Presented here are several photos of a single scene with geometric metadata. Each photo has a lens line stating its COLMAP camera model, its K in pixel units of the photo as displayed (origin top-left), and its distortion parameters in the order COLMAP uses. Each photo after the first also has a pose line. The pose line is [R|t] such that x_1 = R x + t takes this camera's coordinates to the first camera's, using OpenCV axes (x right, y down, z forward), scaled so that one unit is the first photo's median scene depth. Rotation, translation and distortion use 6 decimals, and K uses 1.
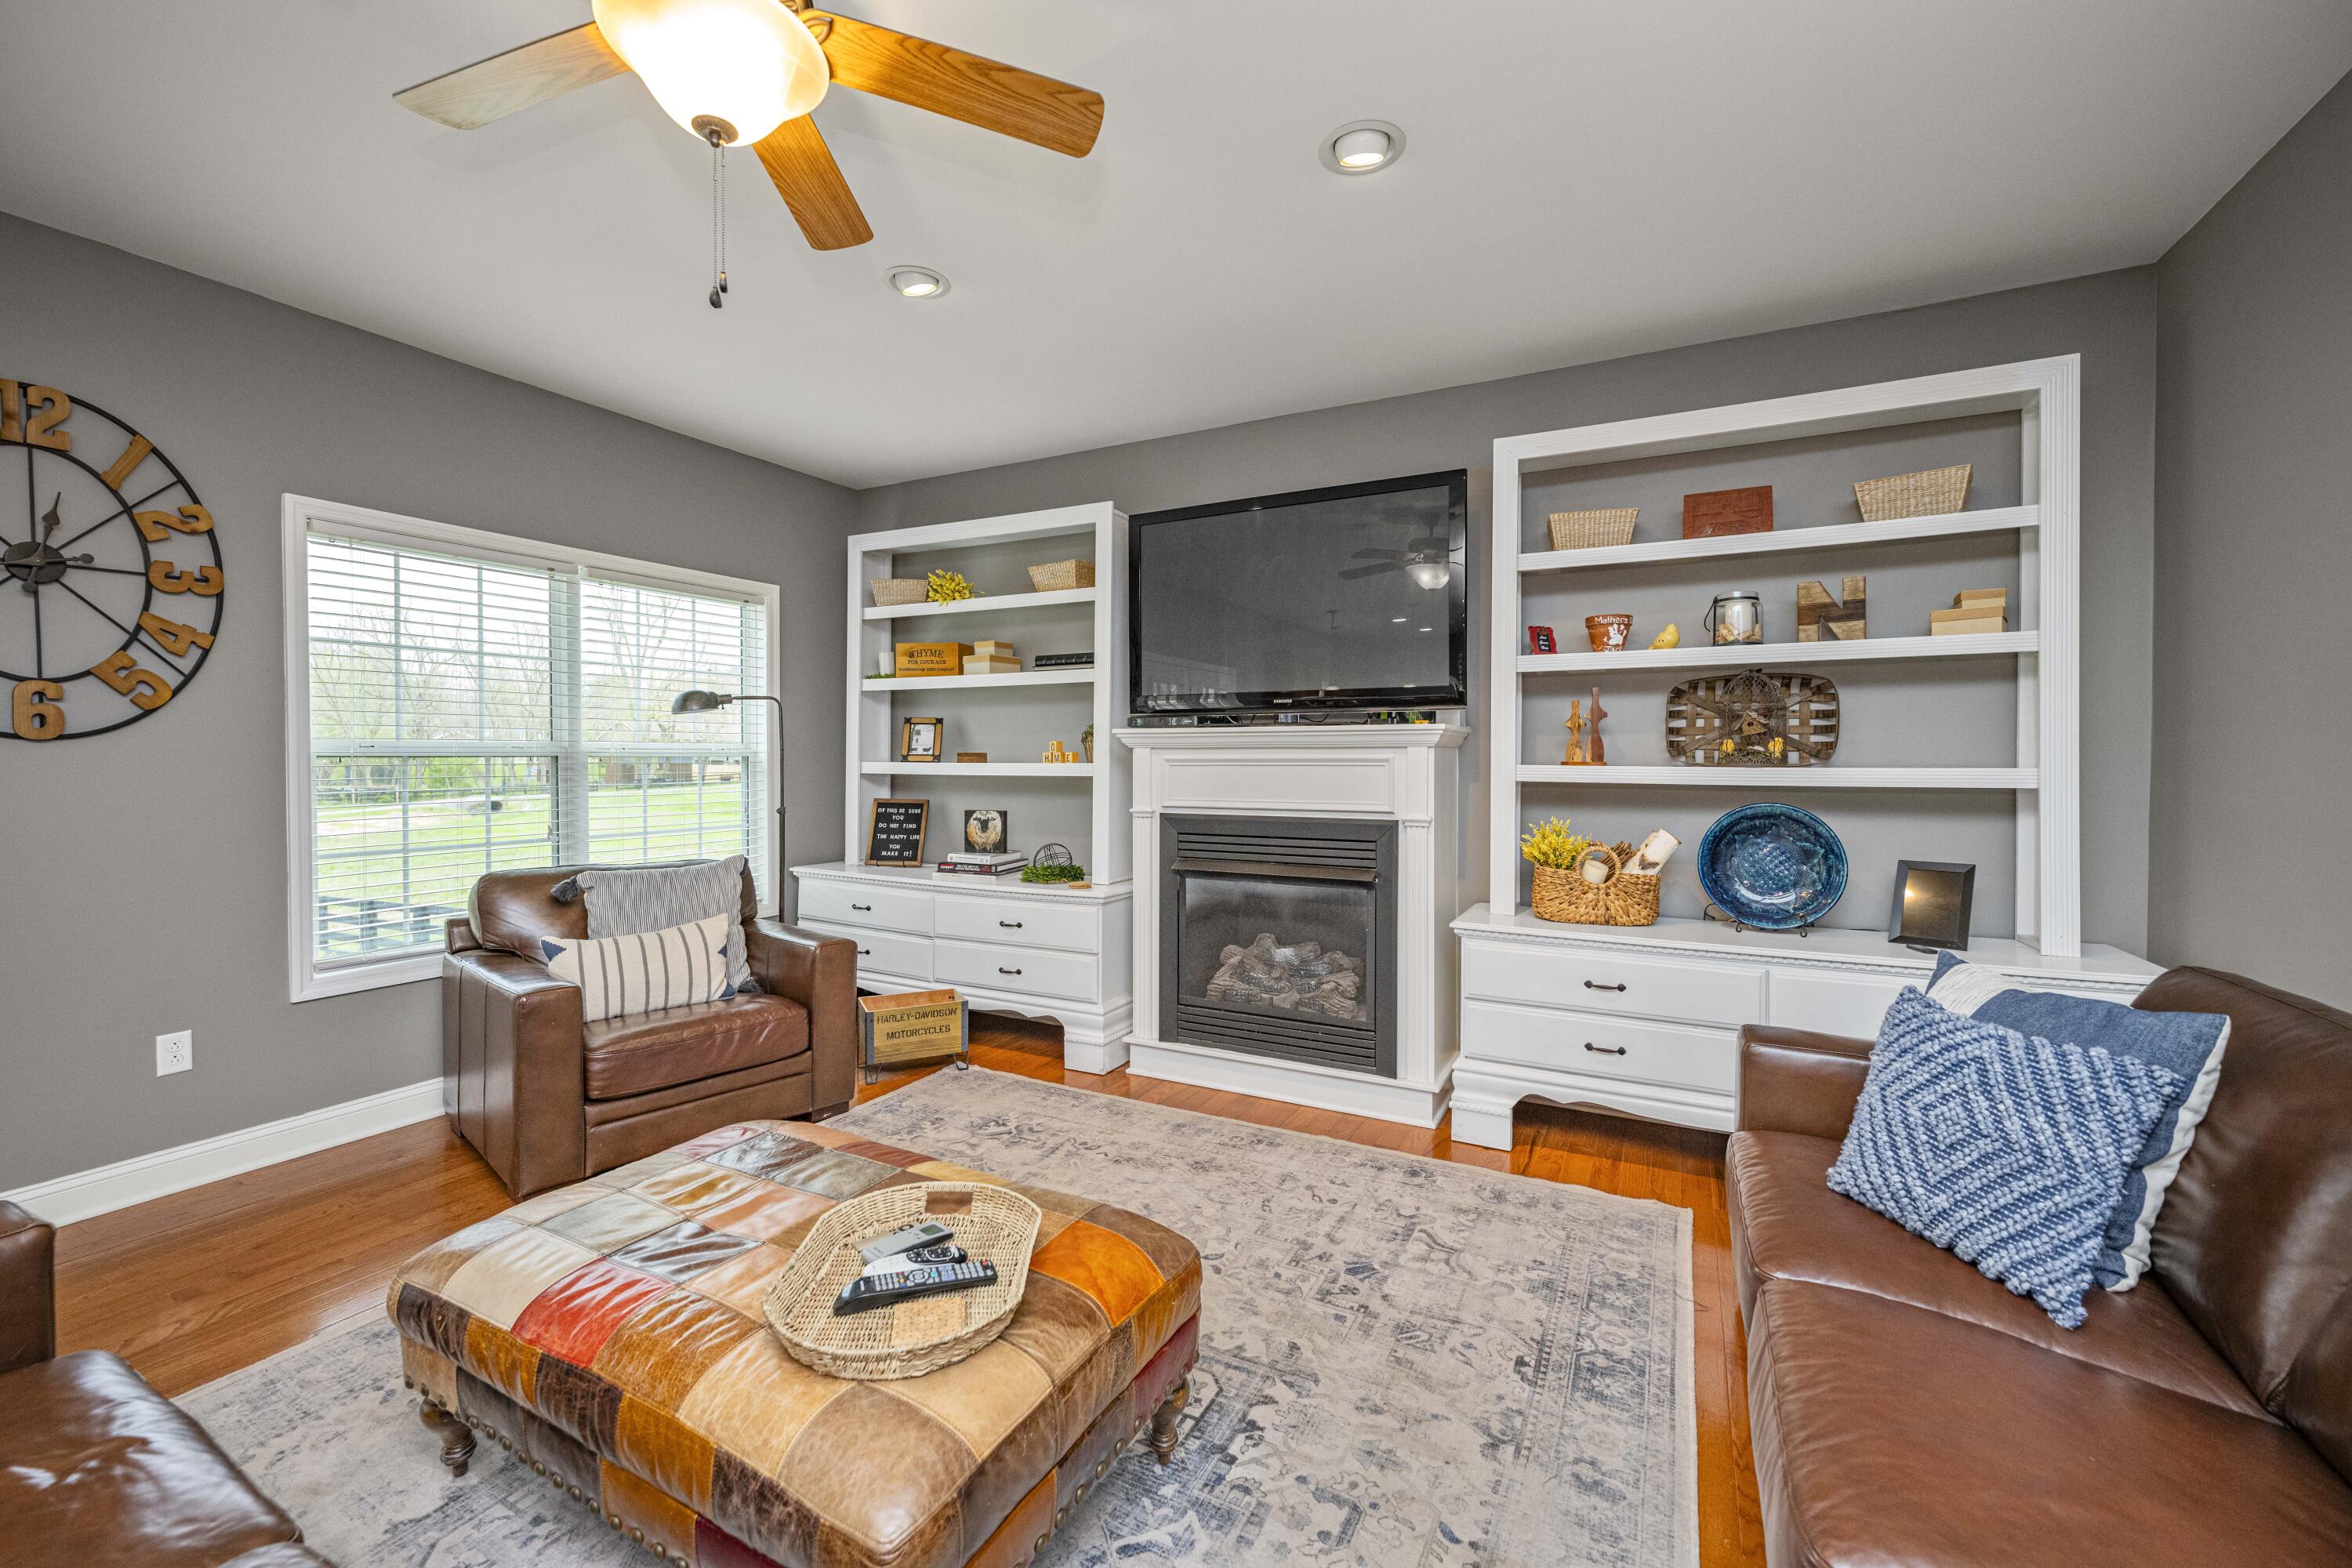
lens RADIAL K [[937.9, 0, 1167.4], [0, 937.9, 740.7], [0, 0, 1]] dist [-0.001256, -0.000055]
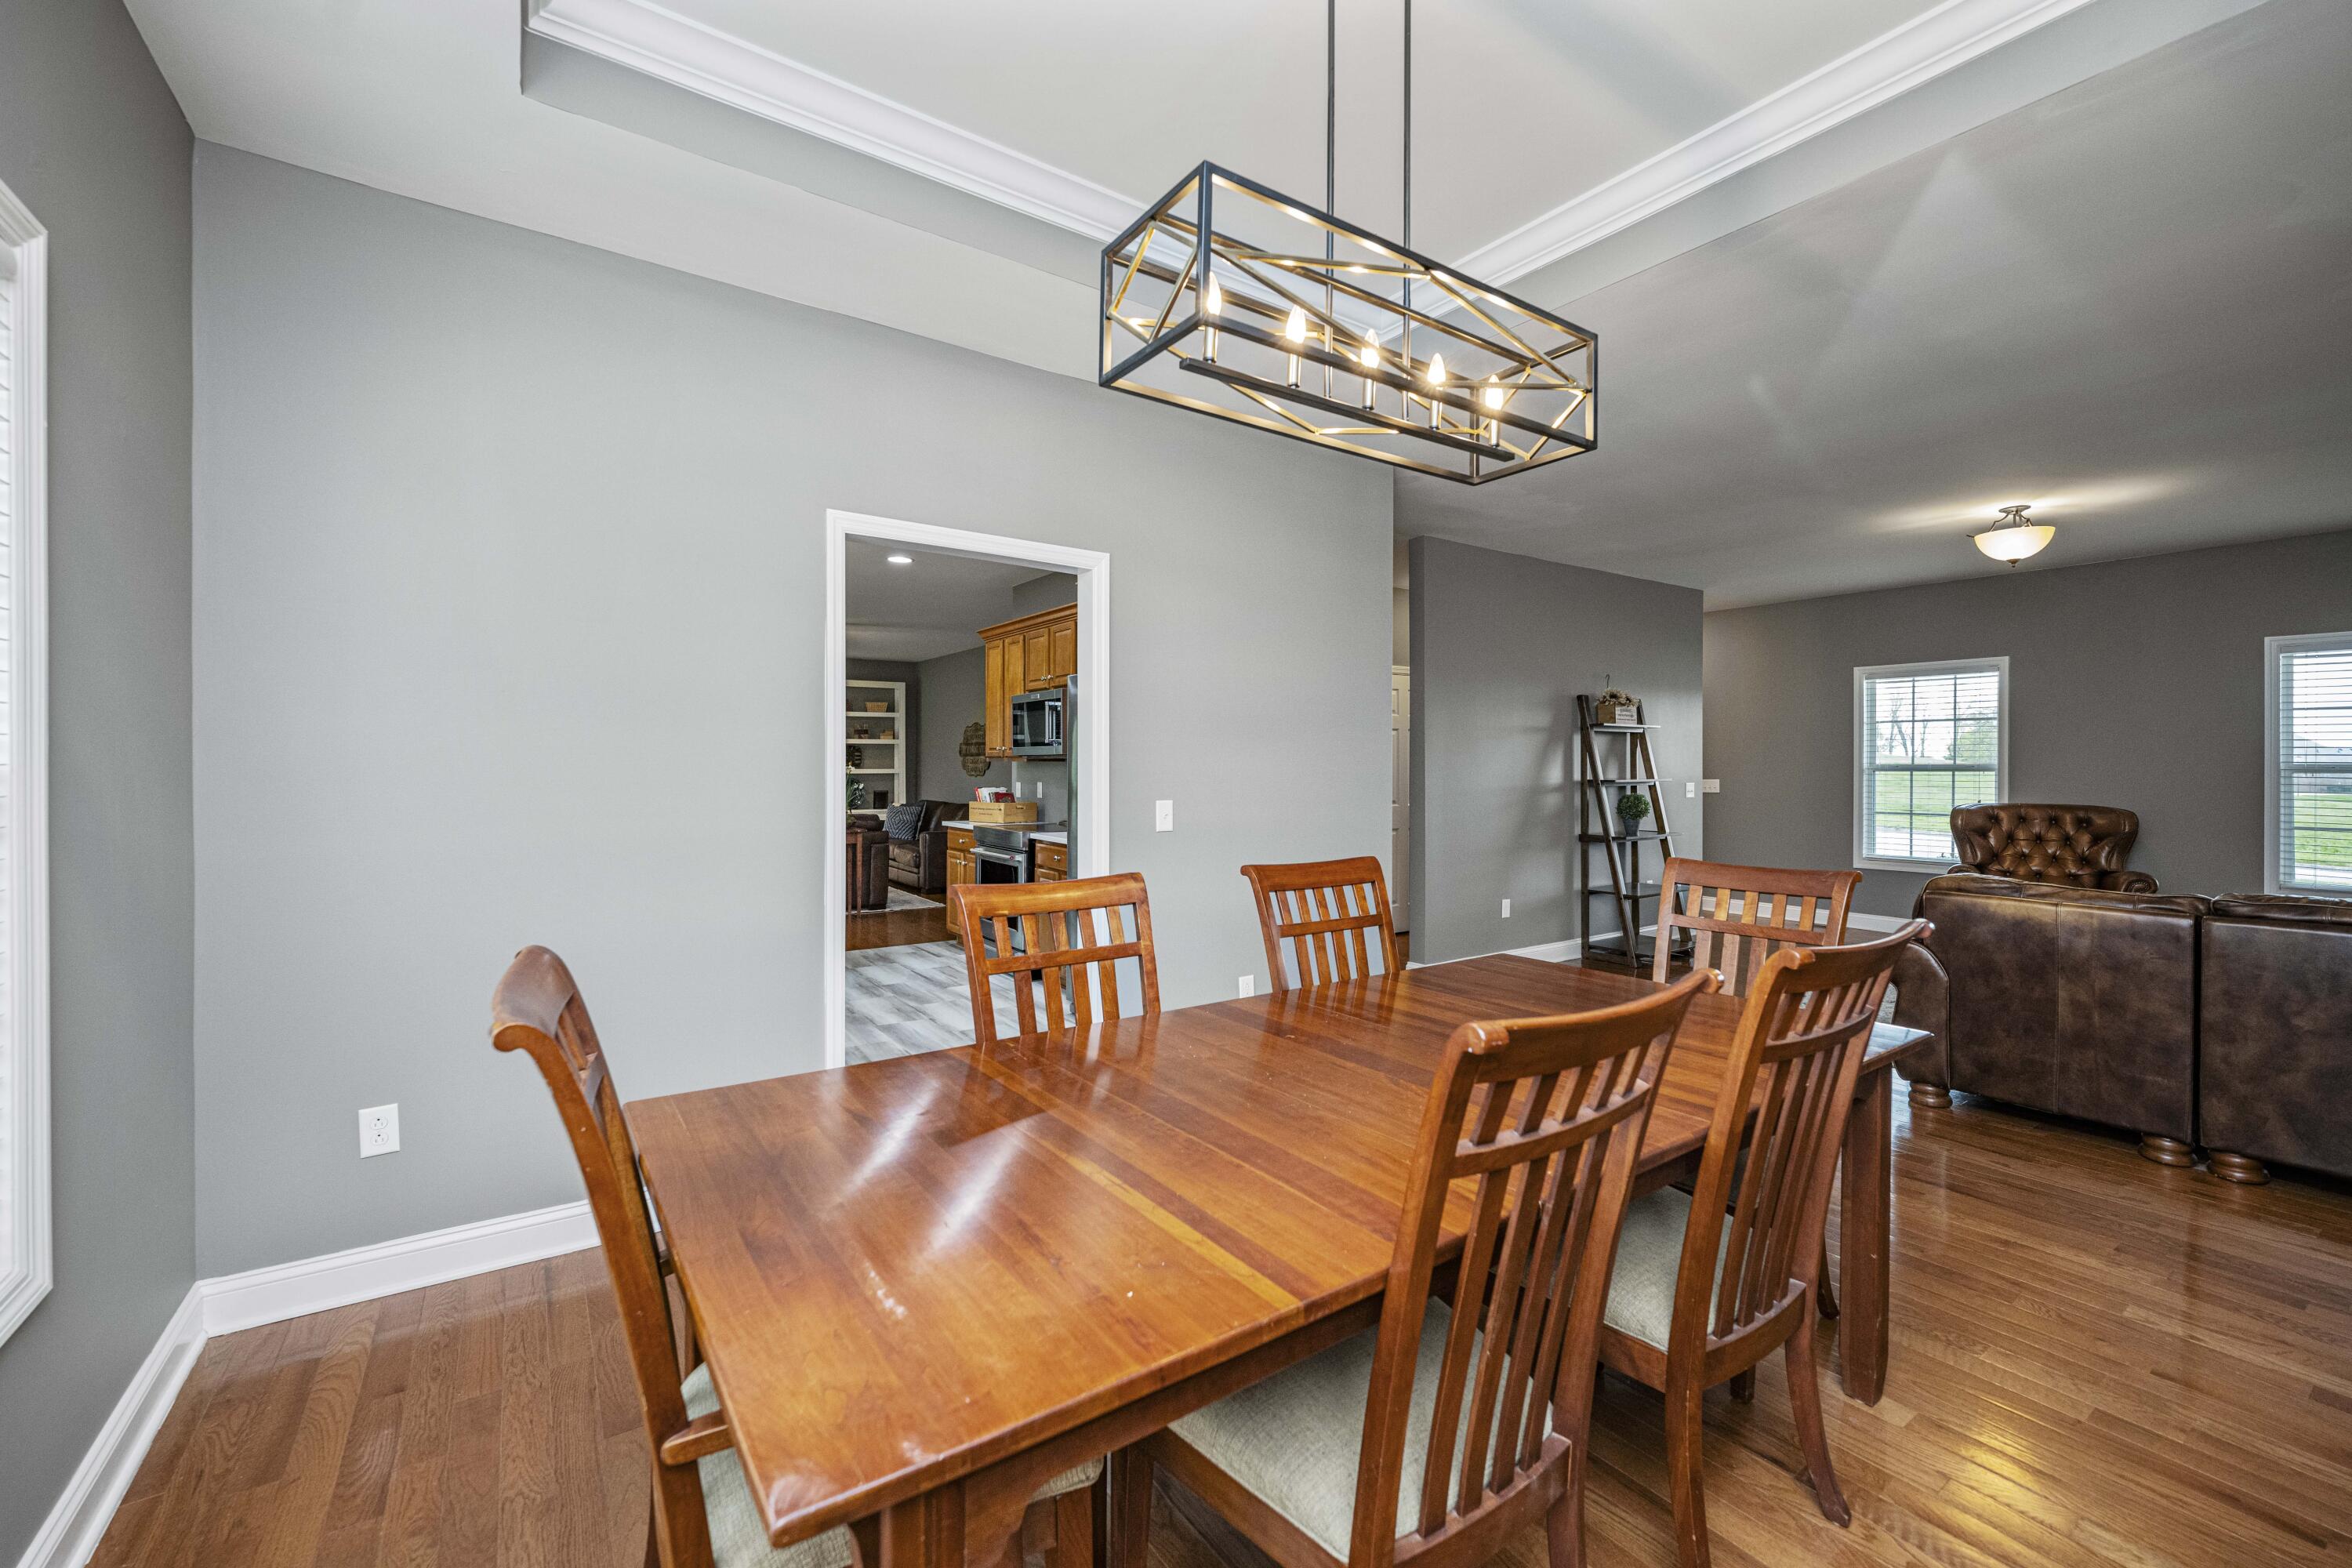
lens RADIAL K [[962.5, 0, 1173.8], [0, 962.5, 749.5], [0, 0, 1]] dist [-0.000794, -0.000063]
pose [[0.456262, 0.011107, 0.889776, -2.196517], [-0.010992, 0.999916, -0.006845, -0.038981], [-0.889777, -0.006658, 0.456346, -1.965406]]
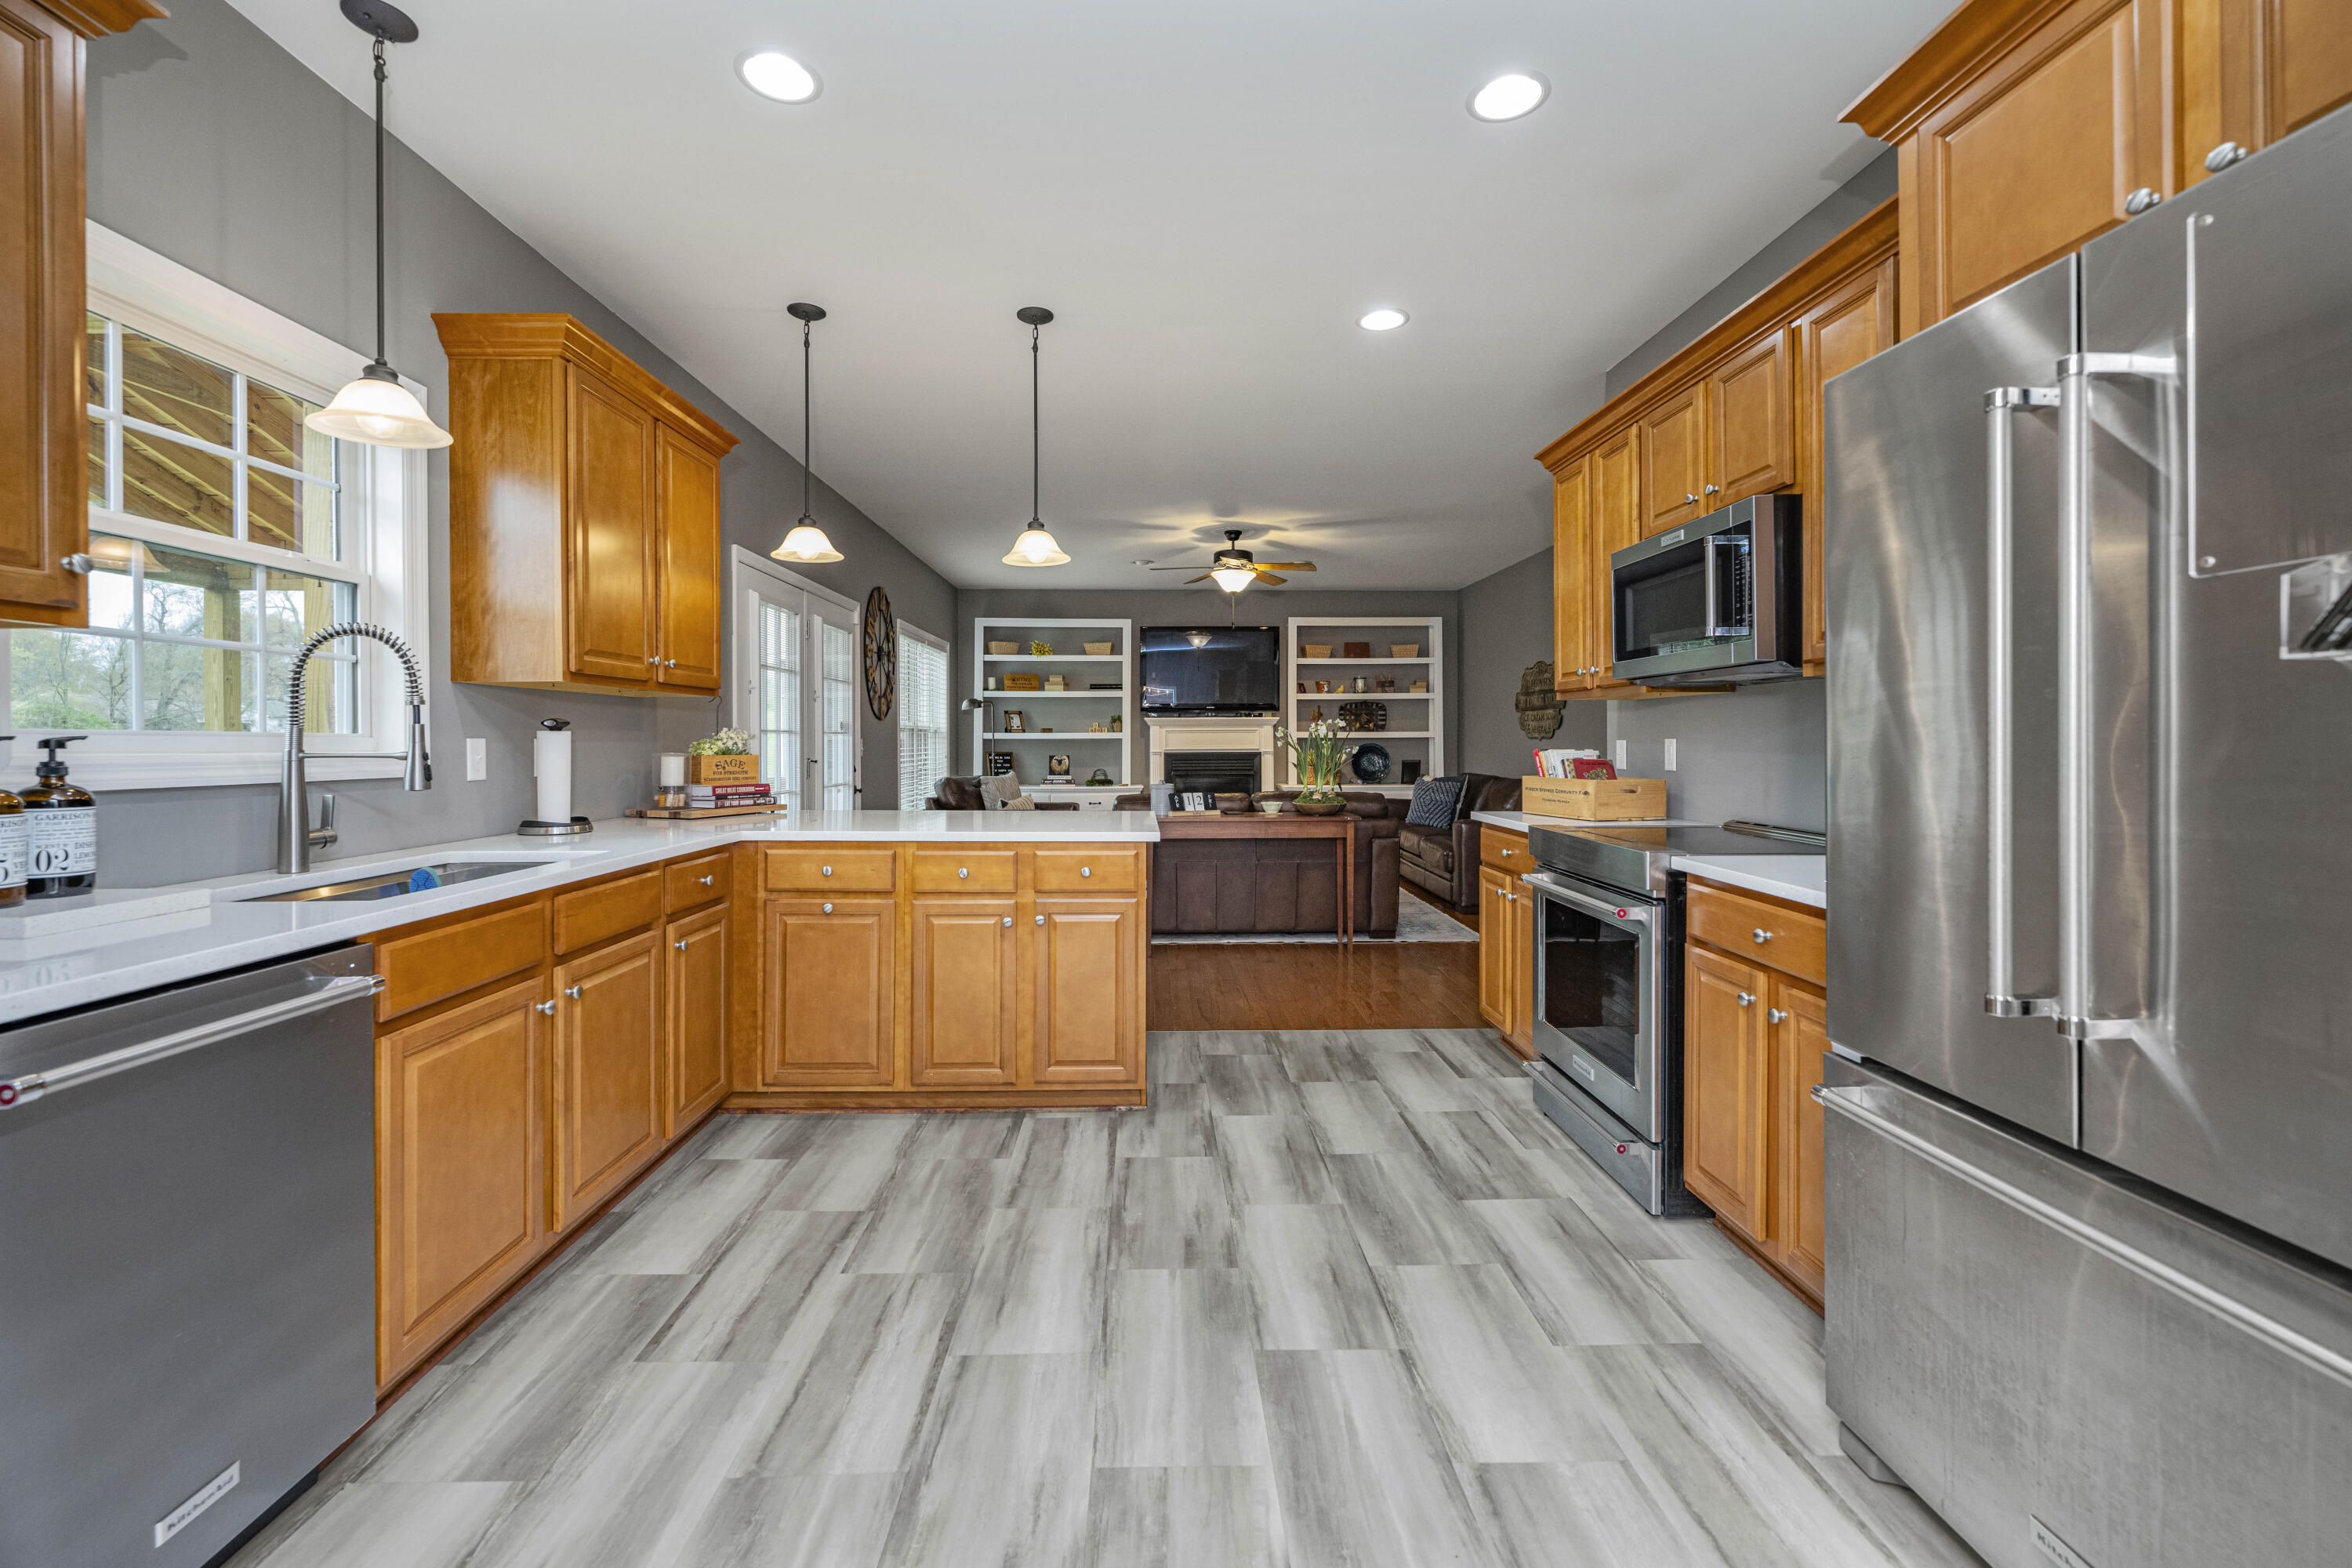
lens RADIAL K [[962.5, 0, 1173.8], [0, 962.5, 749.5], [0, 0, 1]] dist [-0.000794, -0.000063]
pose [[0.864452, -0.009910, 0.502618, -1.415672], [-0.002545, 0.999707, 0.024088, 0.010415], [-0.502710, -0.022102, 0.864173, -1.350859]]
